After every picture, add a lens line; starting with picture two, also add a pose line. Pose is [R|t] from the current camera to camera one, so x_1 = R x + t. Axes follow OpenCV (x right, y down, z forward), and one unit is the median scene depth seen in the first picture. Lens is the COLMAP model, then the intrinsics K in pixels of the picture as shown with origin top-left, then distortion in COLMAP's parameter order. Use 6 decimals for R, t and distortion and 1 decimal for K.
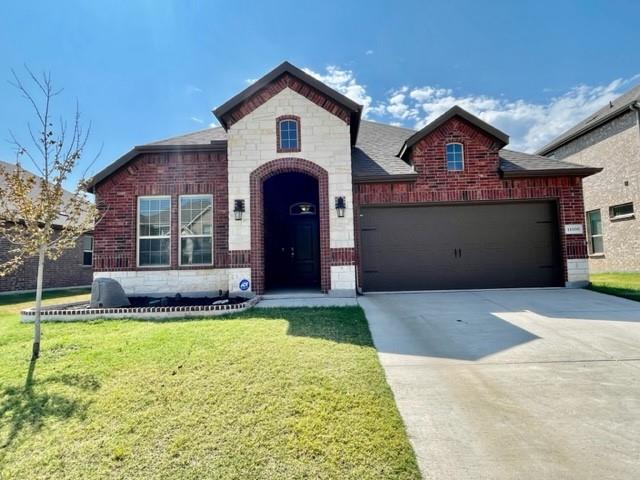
lens RADIAL K [[373.8, 0, 322.0], [0, 373.8, 235.1], [0, 0, 1]] dist [-0.001096, -0.000891]
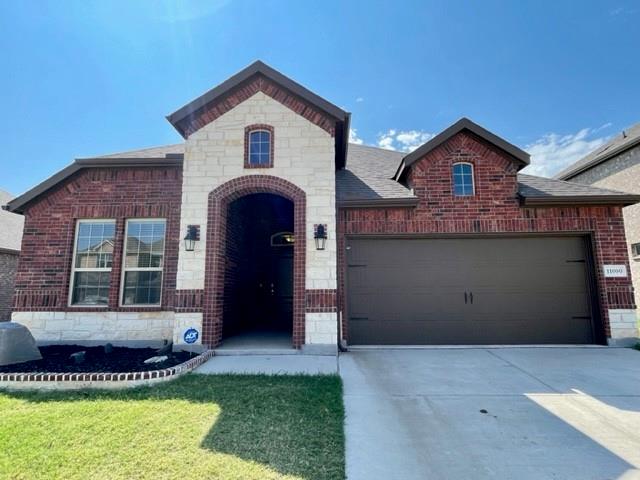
lens RADIAL K [[354.4, 0, 320.0], [0, 354.4, 240.0], [0, 0, 1]] dist [-0.003380, -0.000601]
pose [[0.999747, 0.020362, -0.009553, 0.054477], [-0.021011, 0.997058, -0.073716, -0.013239], [0.008023, 0.073898, 0.997234, 0.247064]]
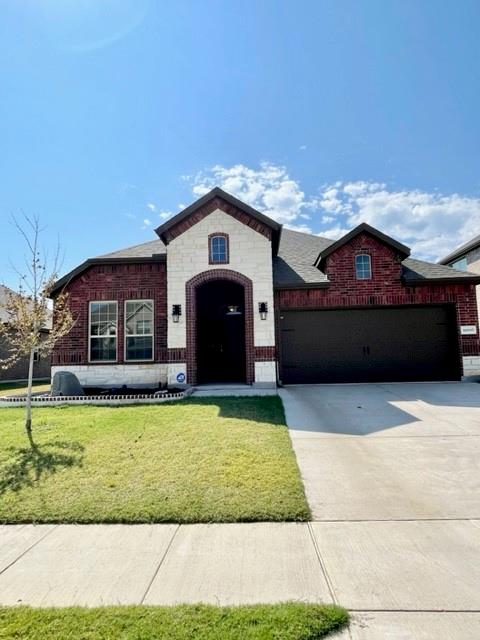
lens RADIAL K [[373.8, 0, 240.0], [0, 373.8, 320.0], [0, 0, 1]] dist [-0.001096, -0.000891]
pose [[0.999644, 0.000293, -0.026677, 0.008233], [-0.001006, 0.999642, -0.026728, -0.015694], [0.026660, 0.026745, 0.999287, -0.161527]]
